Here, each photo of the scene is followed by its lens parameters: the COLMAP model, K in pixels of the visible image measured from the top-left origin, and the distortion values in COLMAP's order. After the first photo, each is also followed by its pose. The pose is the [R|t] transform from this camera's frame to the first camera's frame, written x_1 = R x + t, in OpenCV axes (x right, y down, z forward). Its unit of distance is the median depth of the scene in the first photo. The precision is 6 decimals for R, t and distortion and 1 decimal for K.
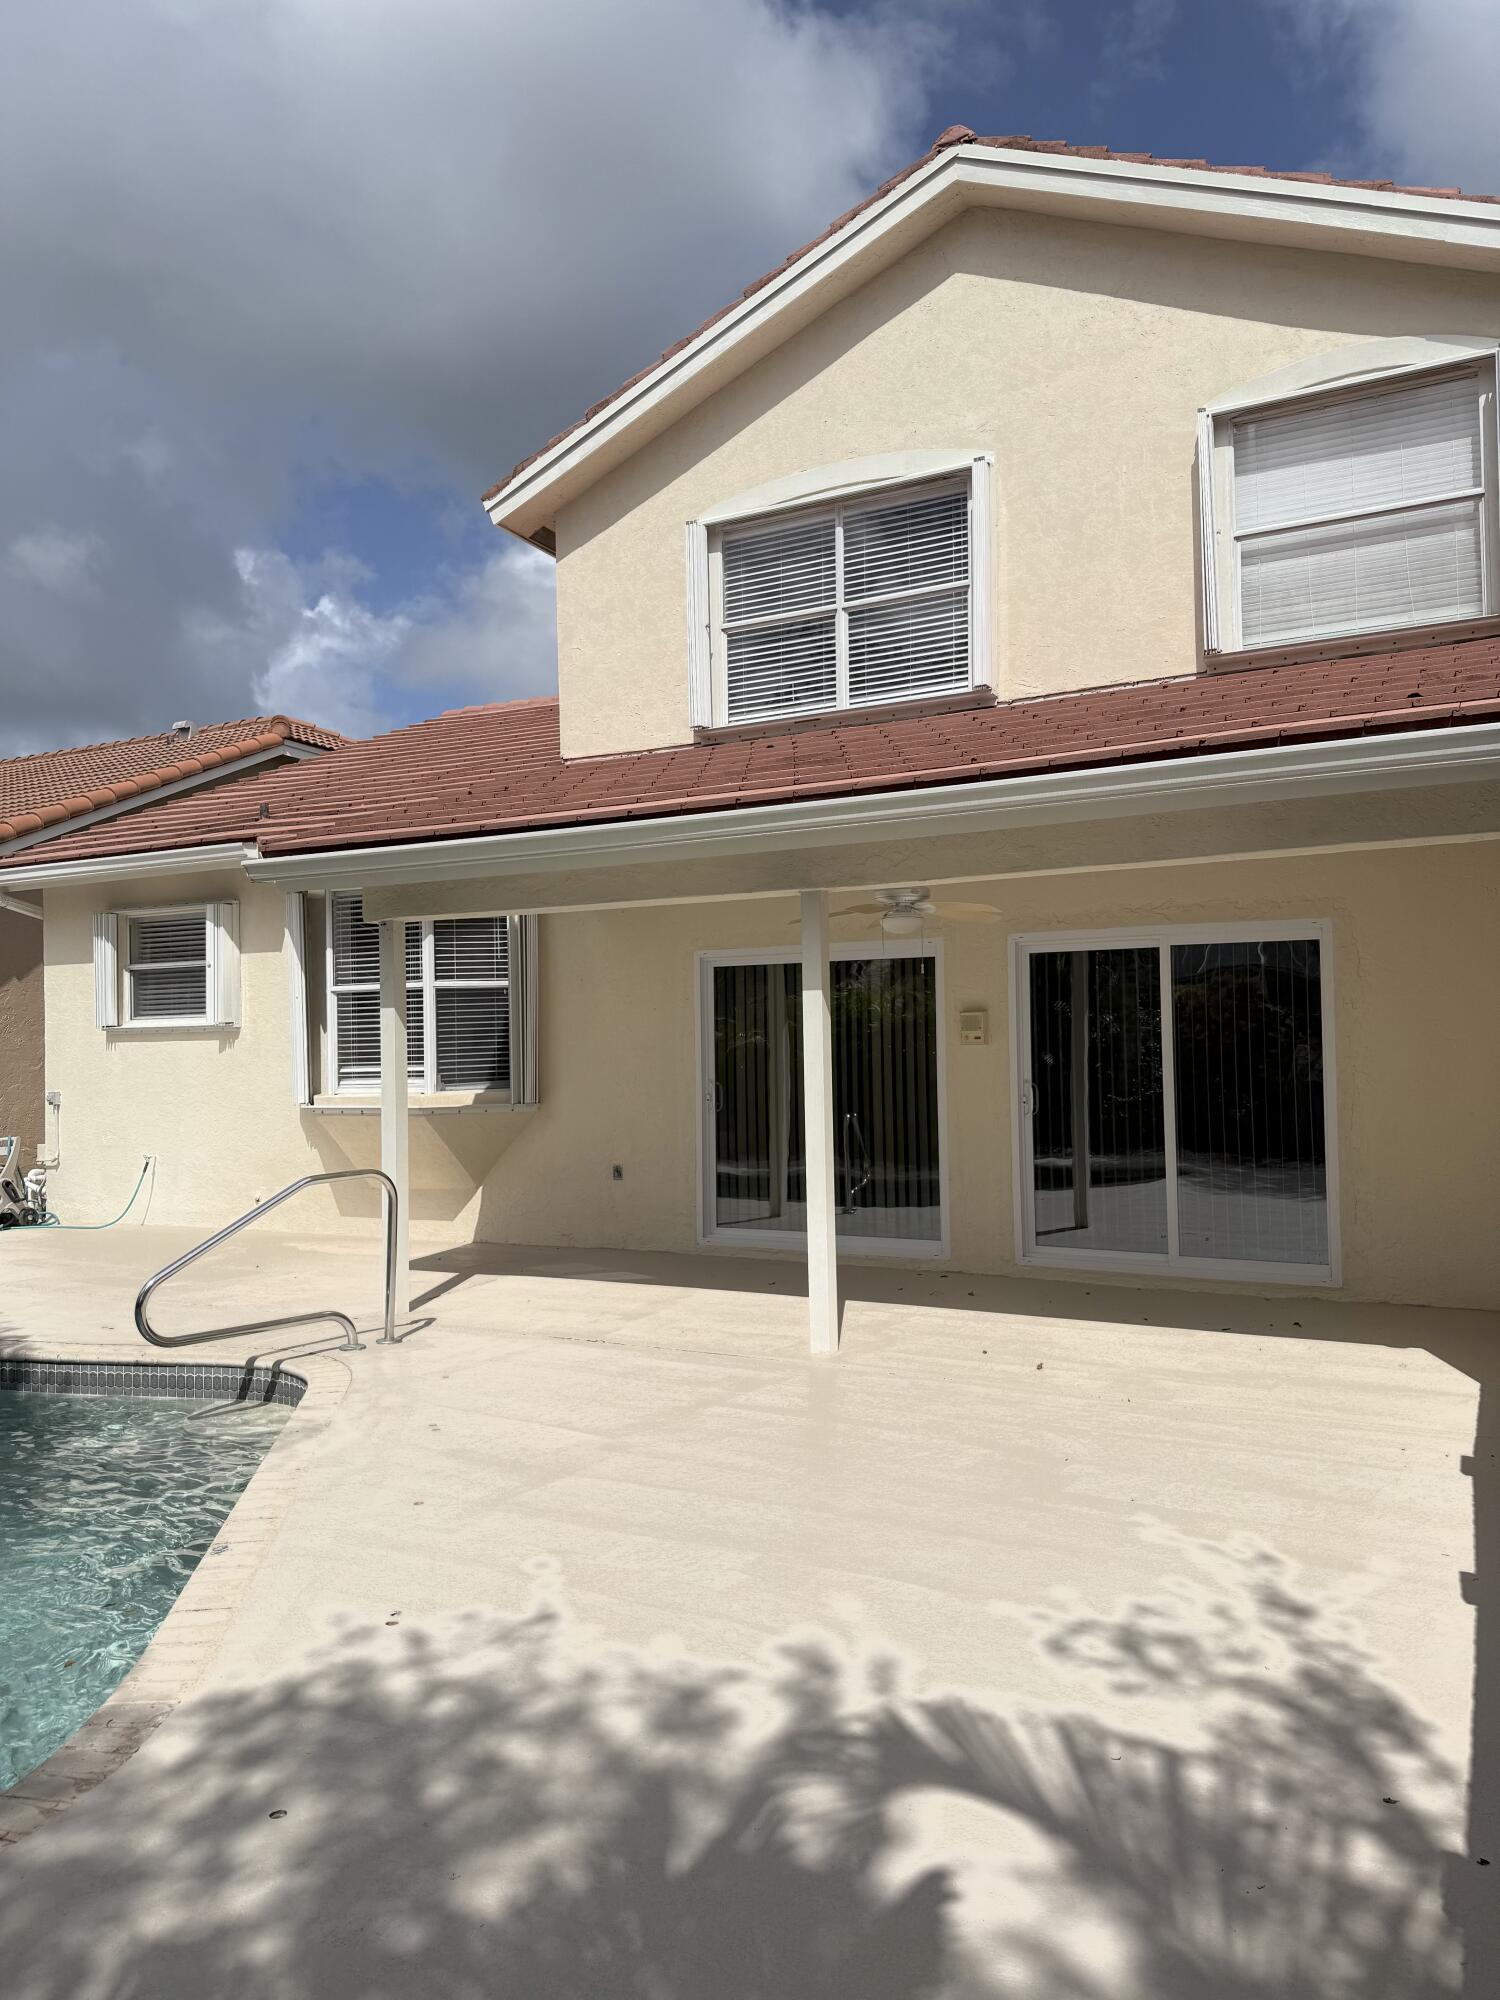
lens RADIAL K [[1349.8, 0, 759.5], [0, 1349.8, 1008.0], [0, 0, 1]] dist [0.144339, -0.321550]
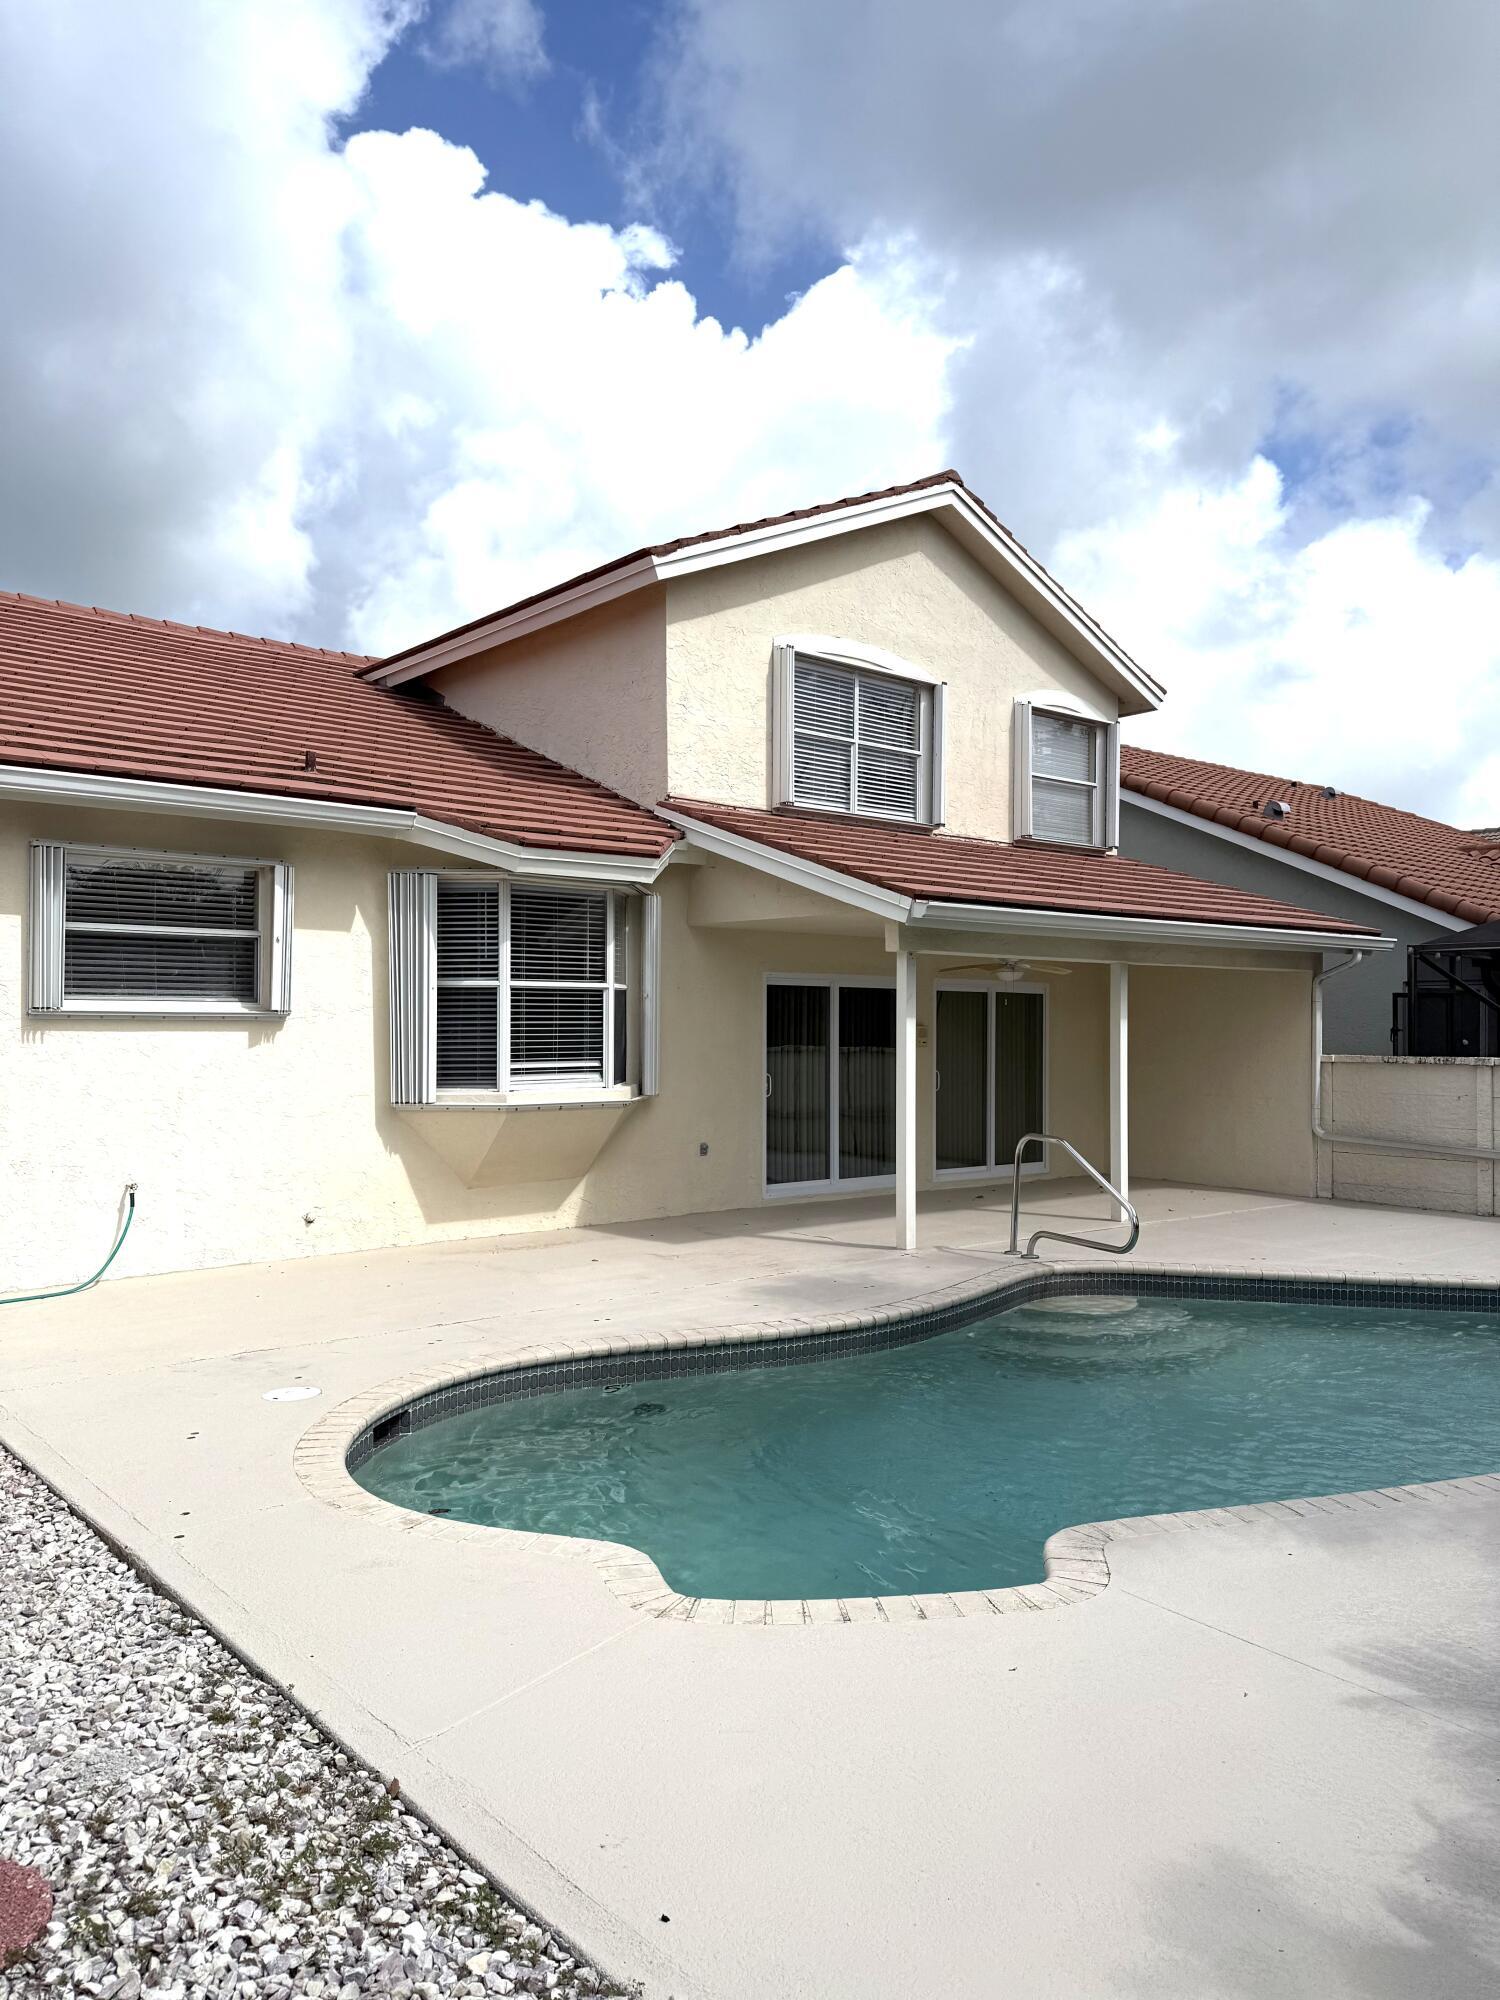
lens RADIAL K [[1349.8, 0, 759.5], [0, 1349.8, 1008.0], [0, 0, 1]] dist [0.144339, -0.321550]
pose [[0.424526, 0.041465, 0.904466, -1.111932], [-0.029505, 0.999054, -0.031953, 0.029765], [-0.904935, -0.013121, 0.425348, 0.425540]]
